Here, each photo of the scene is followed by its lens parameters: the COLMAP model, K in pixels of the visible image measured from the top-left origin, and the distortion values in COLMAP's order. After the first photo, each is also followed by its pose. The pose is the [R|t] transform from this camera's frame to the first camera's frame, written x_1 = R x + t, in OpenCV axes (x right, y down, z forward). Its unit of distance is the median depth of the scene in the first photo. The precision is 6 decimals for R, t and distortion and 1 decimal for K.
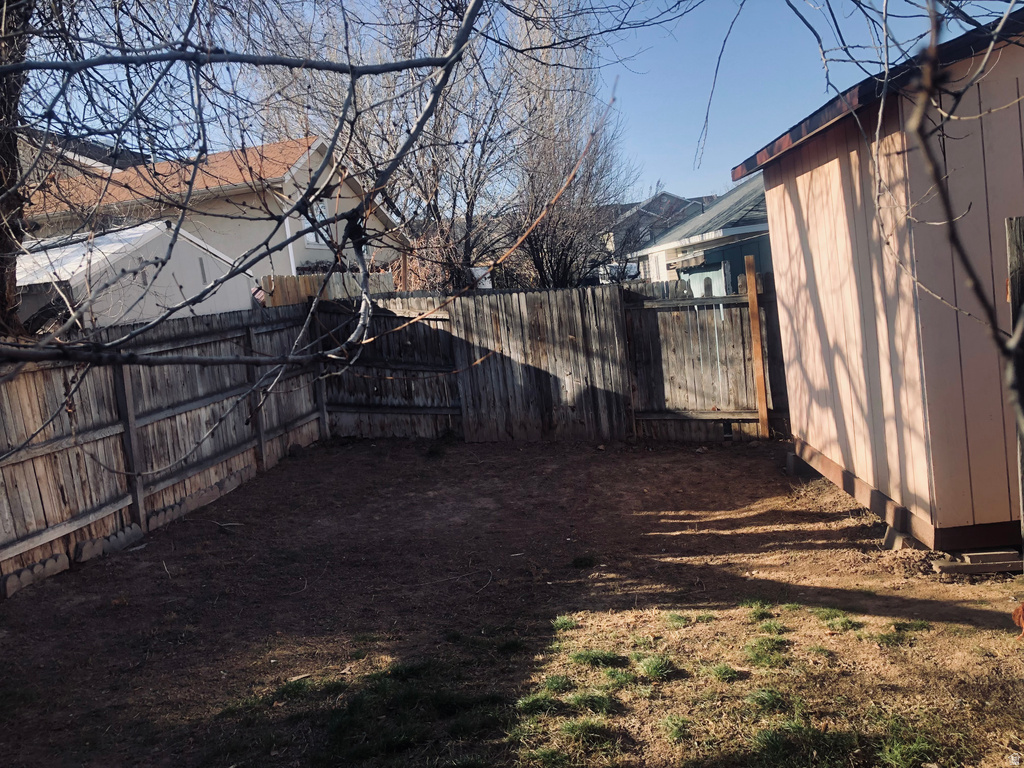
lens RADIAL K [[825.1, 0, 512.0], [0, 825.1, 384.0], [0, 0, 1]] dist [0.113869, -0.226942]
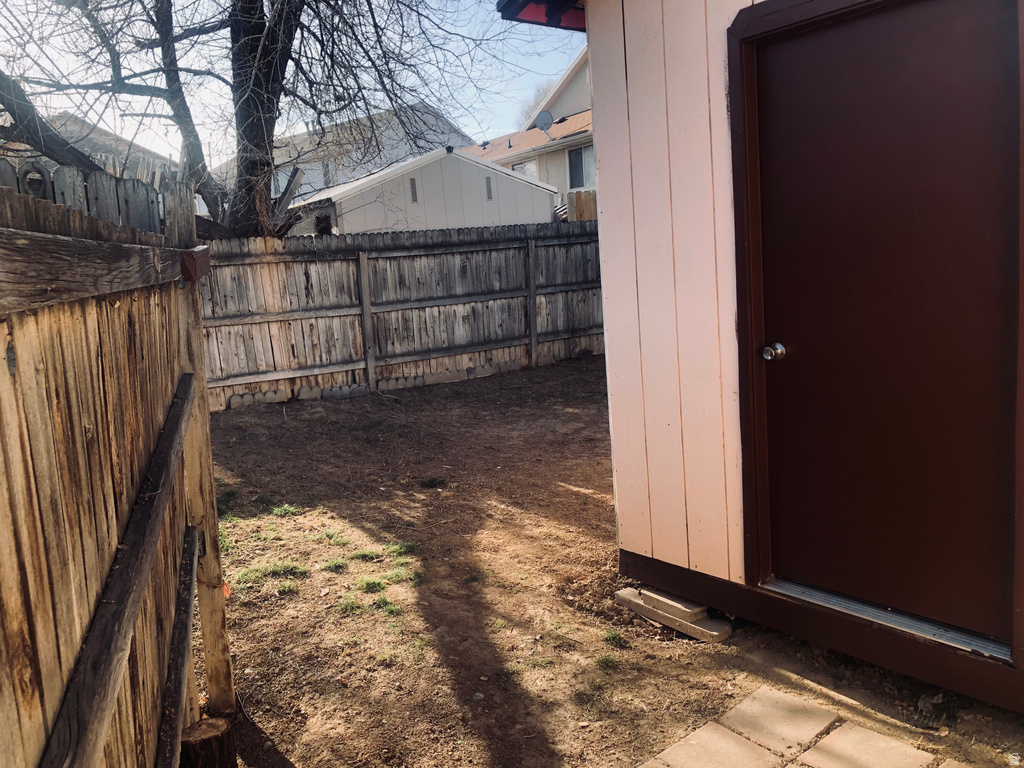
lens RADIAL K [[825.1, 0, 512.0], [0, 825.1, 384.0], [0, 0, 1]] dist [0.113869, -0.226942]
pose [[0.674547, 0.179247, -0.716140, 0.689660], [-0.096552, 0.983163, 0.155137, -0.063350], [0.731891, -0.035502, 0.680497, 0.278001]]
